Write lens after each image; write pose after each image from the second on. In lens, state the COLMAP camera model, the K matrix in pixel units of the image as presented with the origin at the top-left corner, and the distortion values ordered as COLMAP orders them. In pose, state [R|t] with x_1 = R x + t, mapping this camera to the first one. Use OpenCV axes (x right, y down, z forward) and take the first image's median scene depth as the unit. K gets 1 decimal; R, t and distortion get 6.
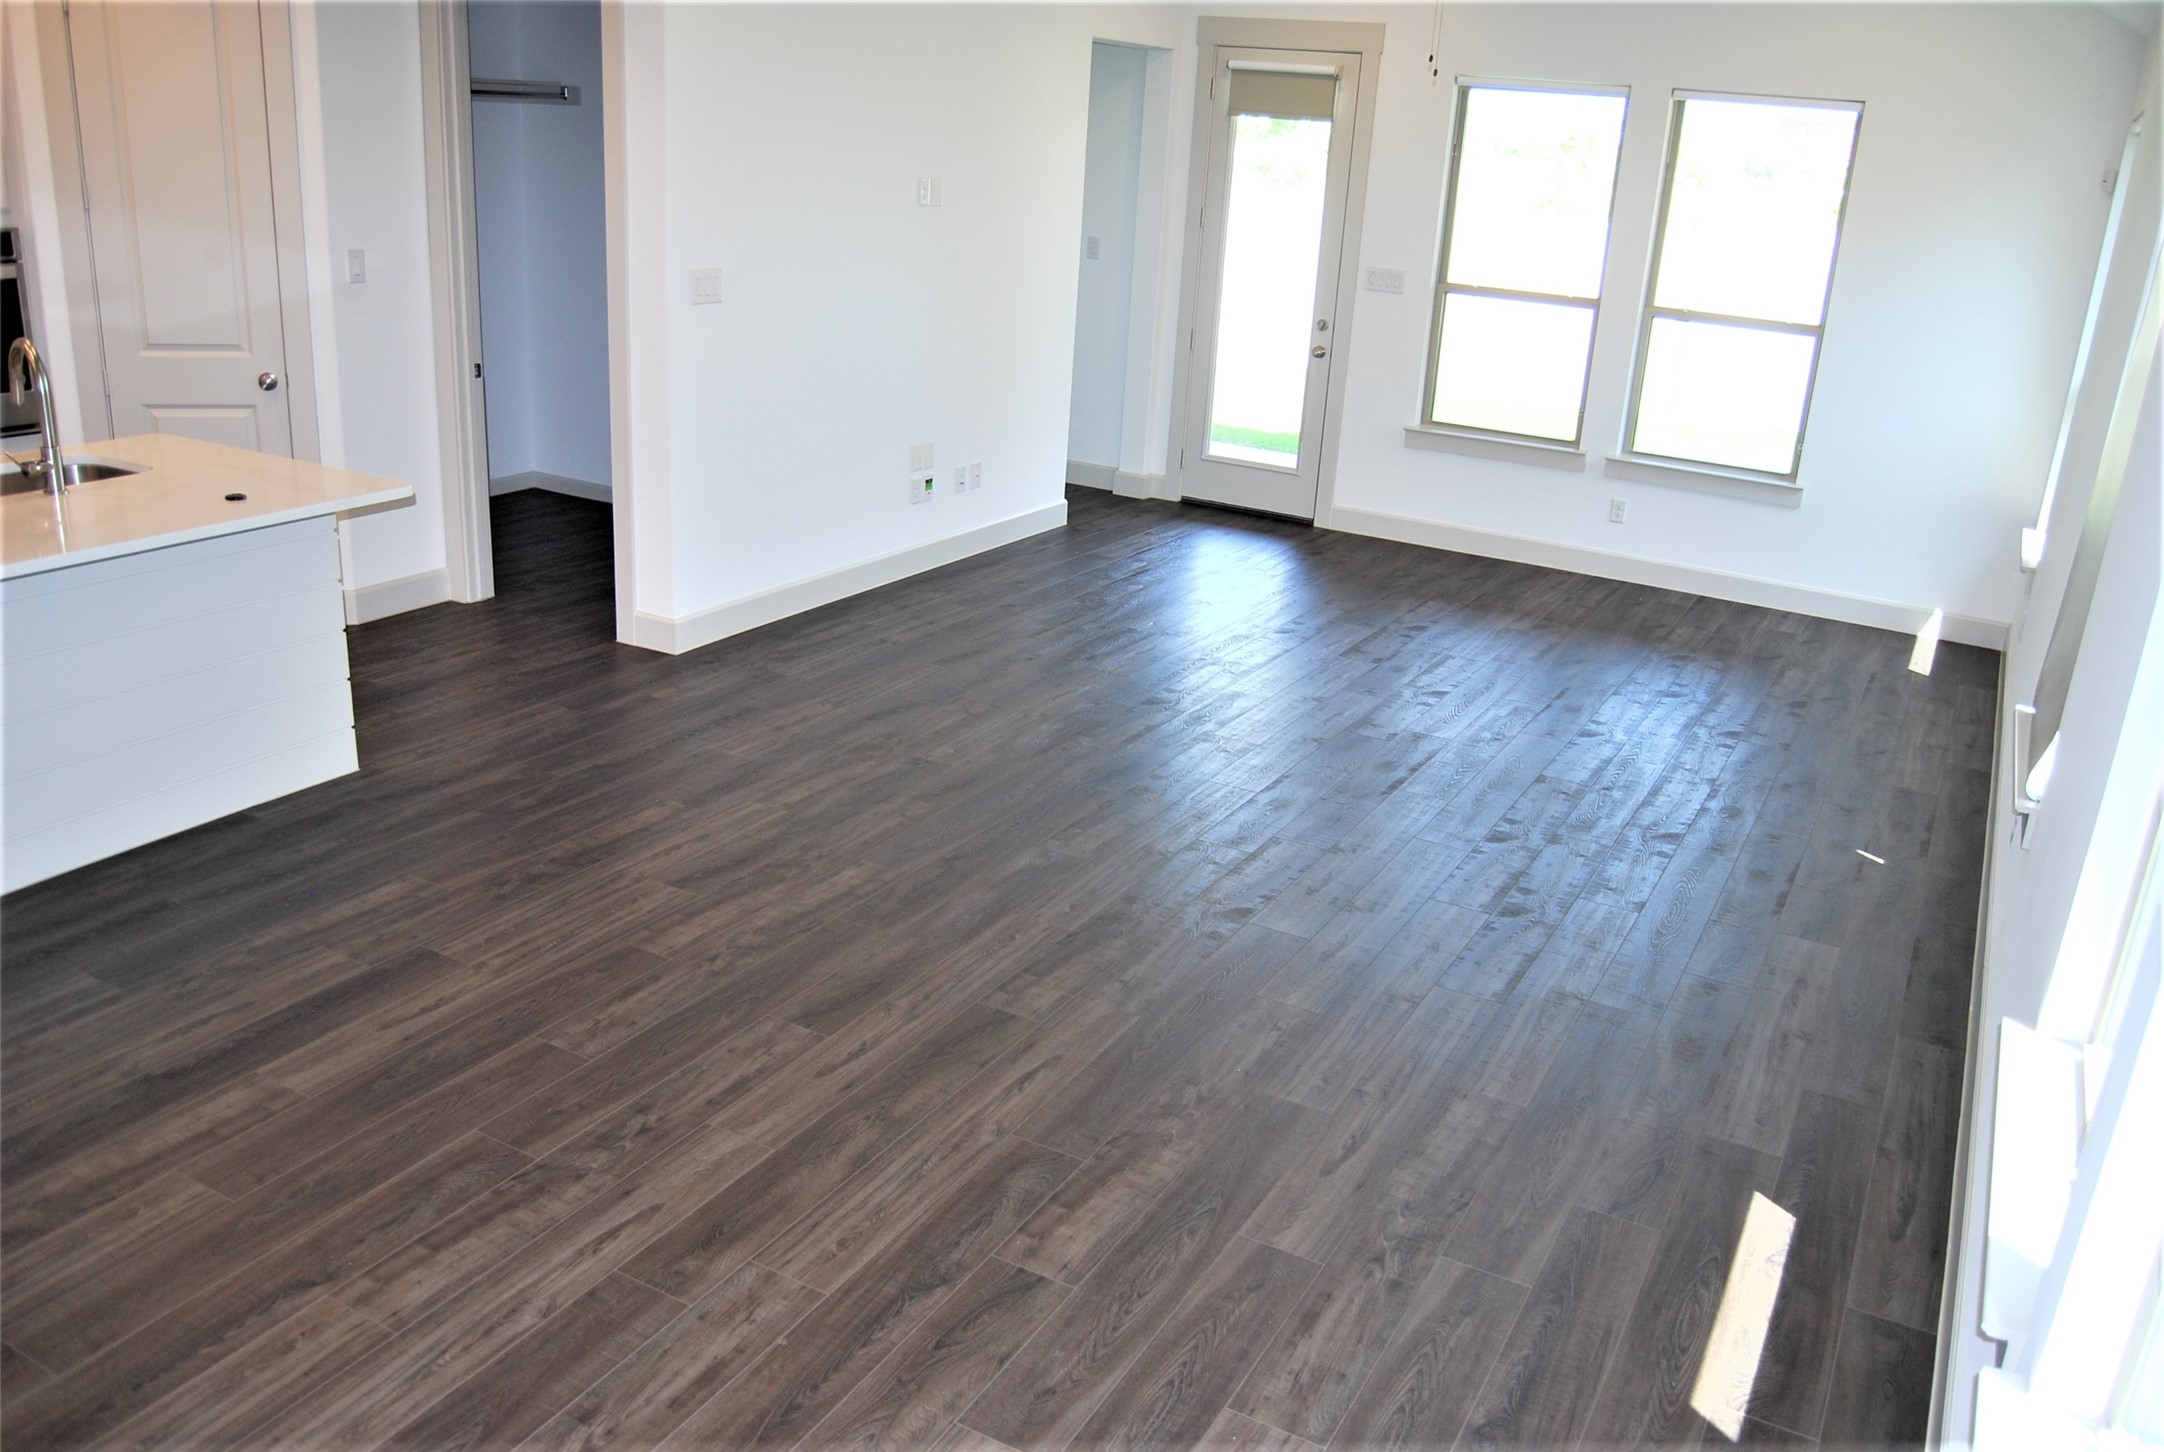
lens RADIAL K [[1698.0, 0, 1110.6], [0, 1698.0, 736.7], [0, 0, 1]] dist [-0.095088, 0.040807]
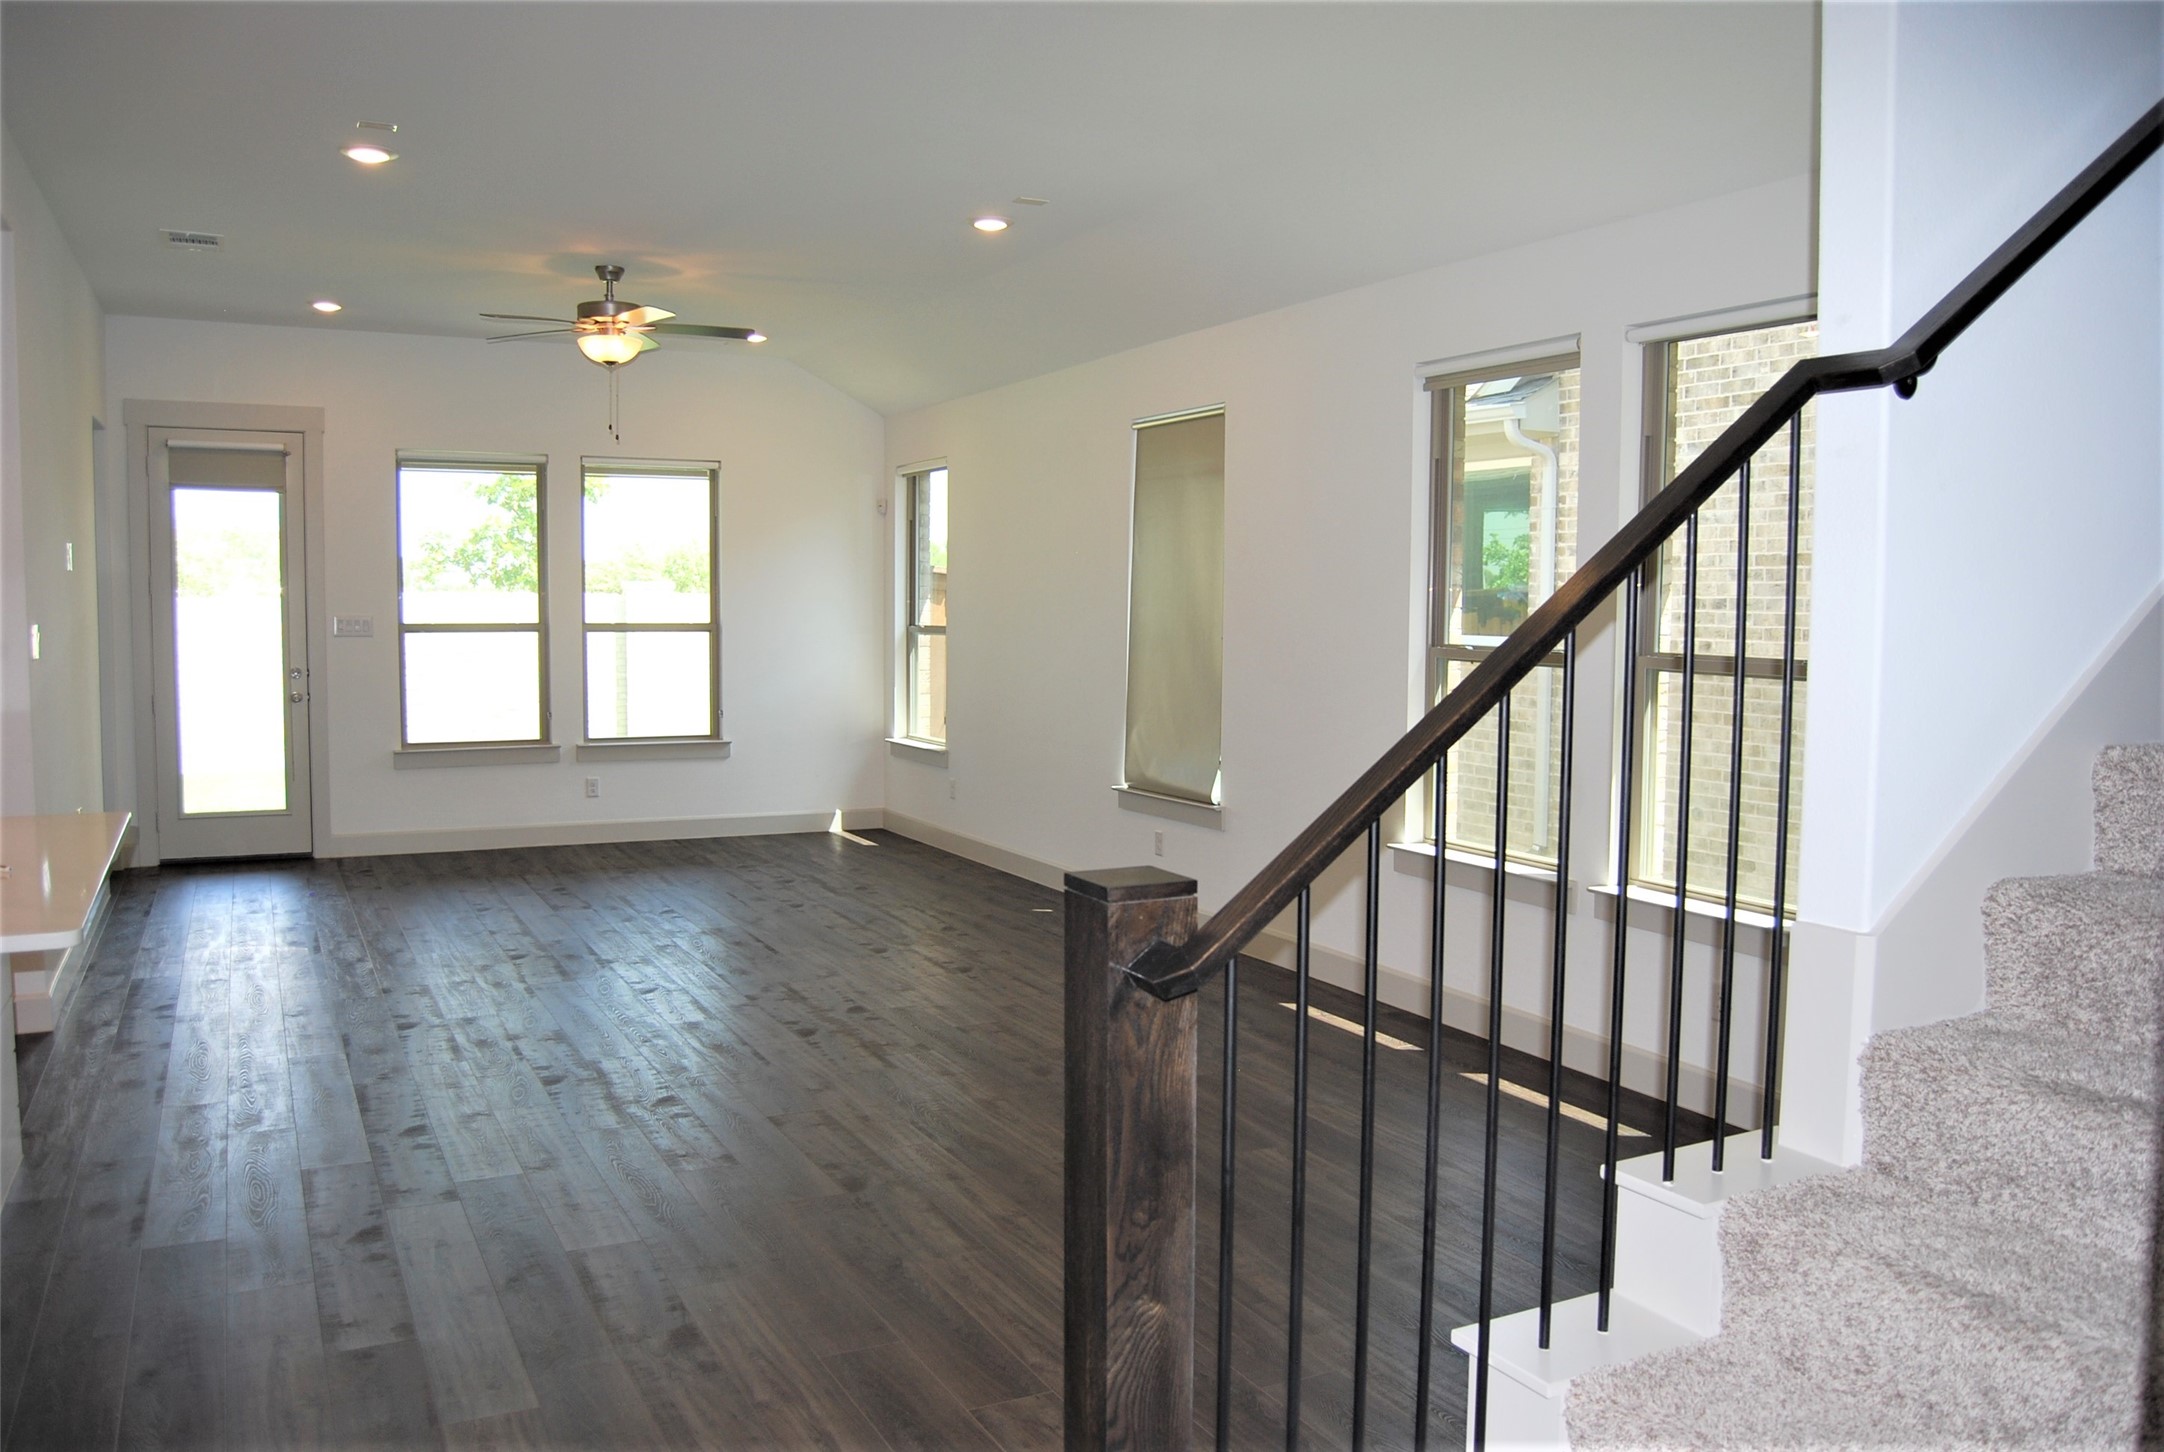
lens RADIAL K [[1698.0, 0, 1110.6], [0, 1698.0, 736.7], [0, 0, 1]] dist [-0.095088, 0.040807]
pose [[0.560589, -0.125398, 0.818545, -0.641920], [0.304270, 0.950516, -0.062767, 0.029756], [-0.770169, 0.284245, 0.571003, -0.004153]]
